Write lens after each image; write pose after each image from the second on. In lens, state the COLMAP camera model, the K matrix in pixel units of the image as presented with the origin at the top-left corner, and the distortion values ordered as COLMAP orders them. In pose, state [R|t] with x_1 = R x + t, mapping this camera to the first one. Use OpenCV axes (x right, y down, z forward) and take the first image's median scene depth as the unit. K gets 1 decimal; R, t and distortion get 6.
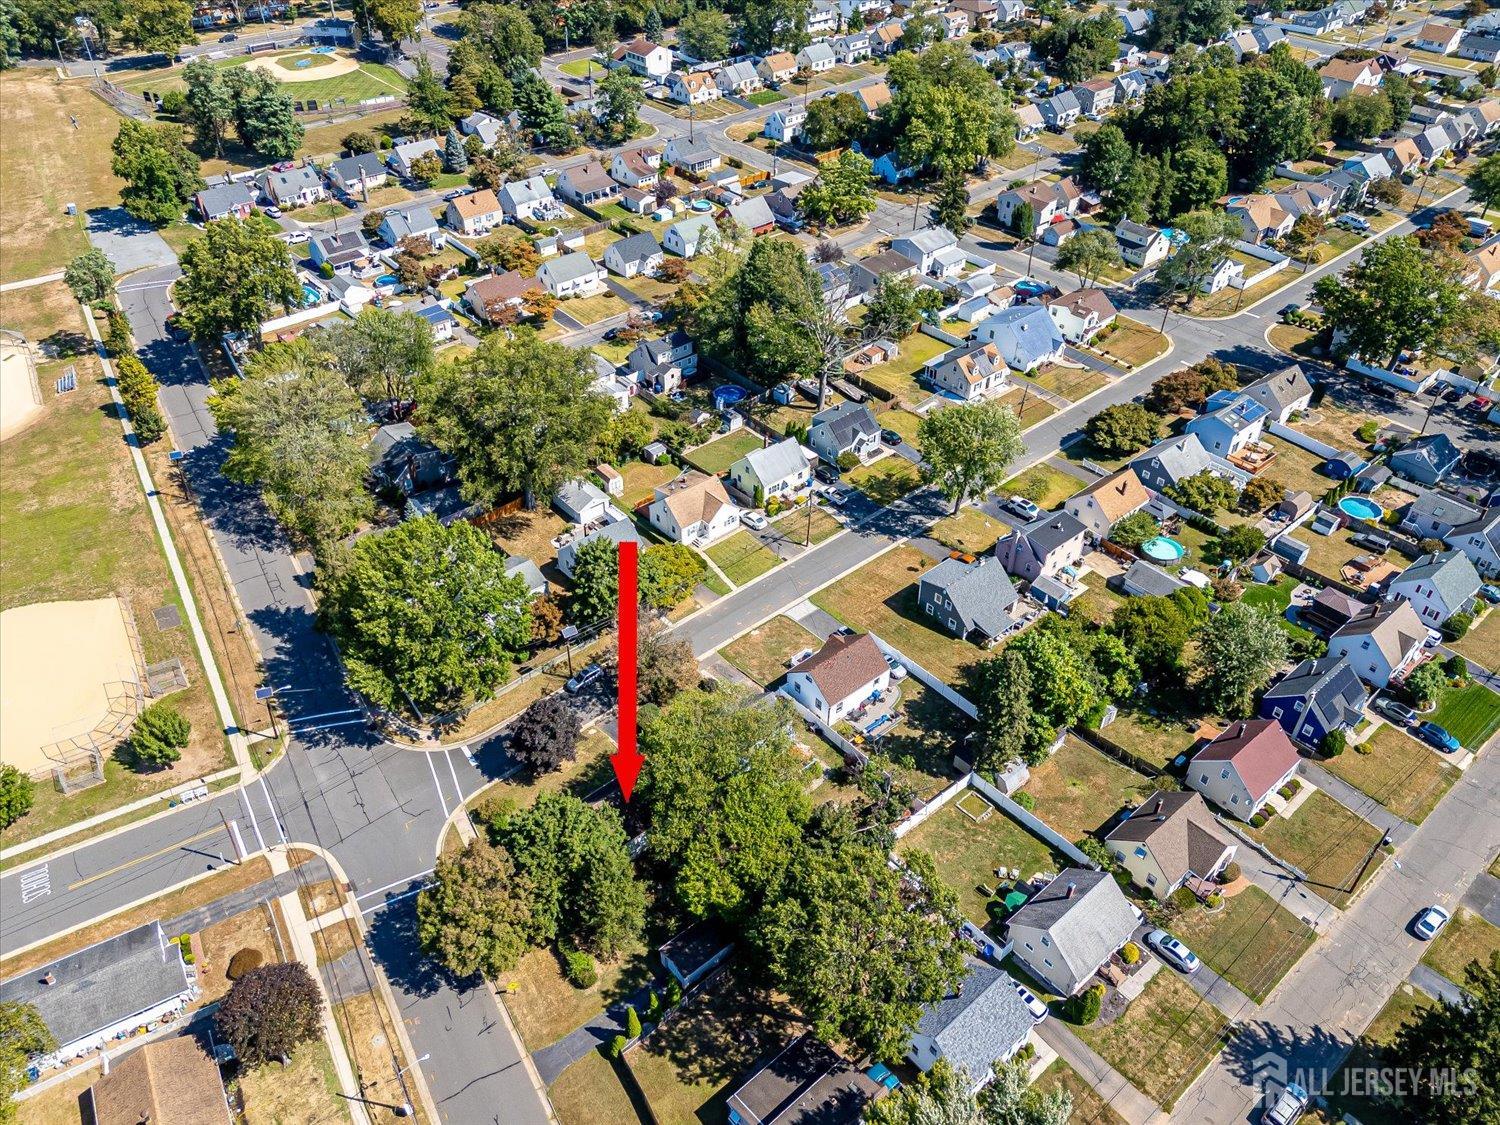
lens RADIAL K [[1134.1, 0, 750.7], [0, 1134.1, 563.5], [0, 0, 1]] dist [0.062517, -0.051048]
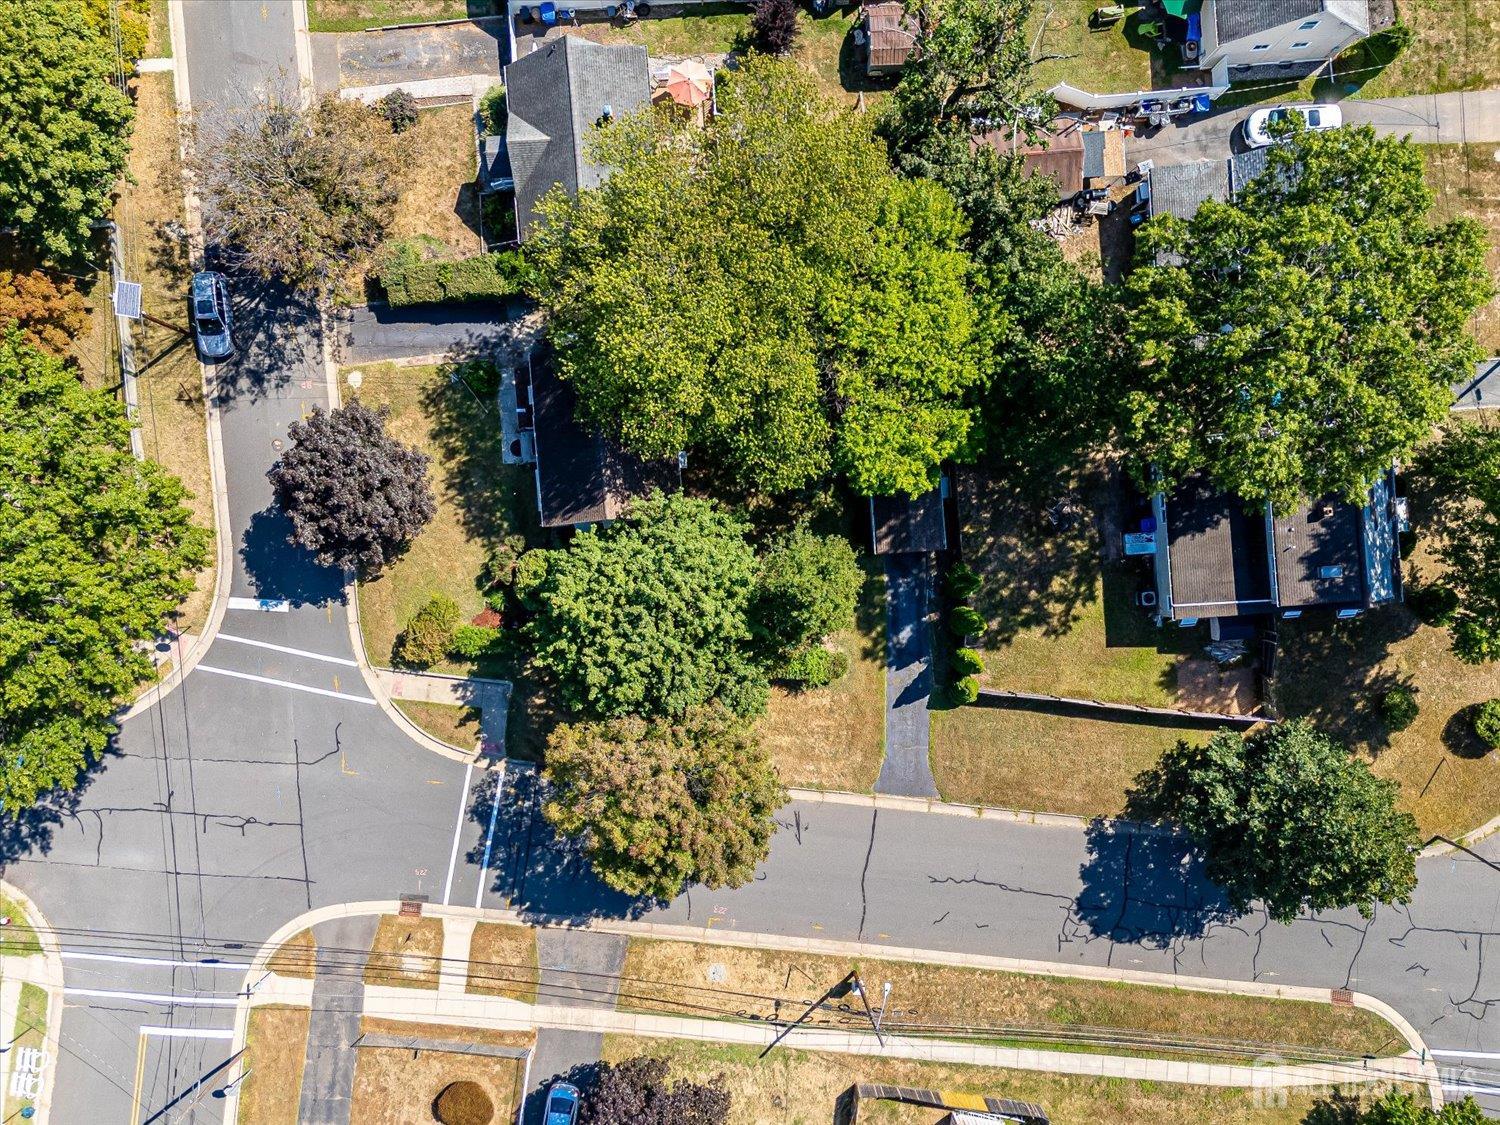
lens RADIAL K [[1134.1, 0, 750.3], [0, 1134.1, 554.2], [0, 0, 1]] dist [0.062517, -0.051048]
pose [[0.598336, -0.801224, 0.005744, -0.086456], [0.482409, 0.365957, 0.795837, -0.114983], [-0.639746, -0.473408, 0.605483, 0.479129]]
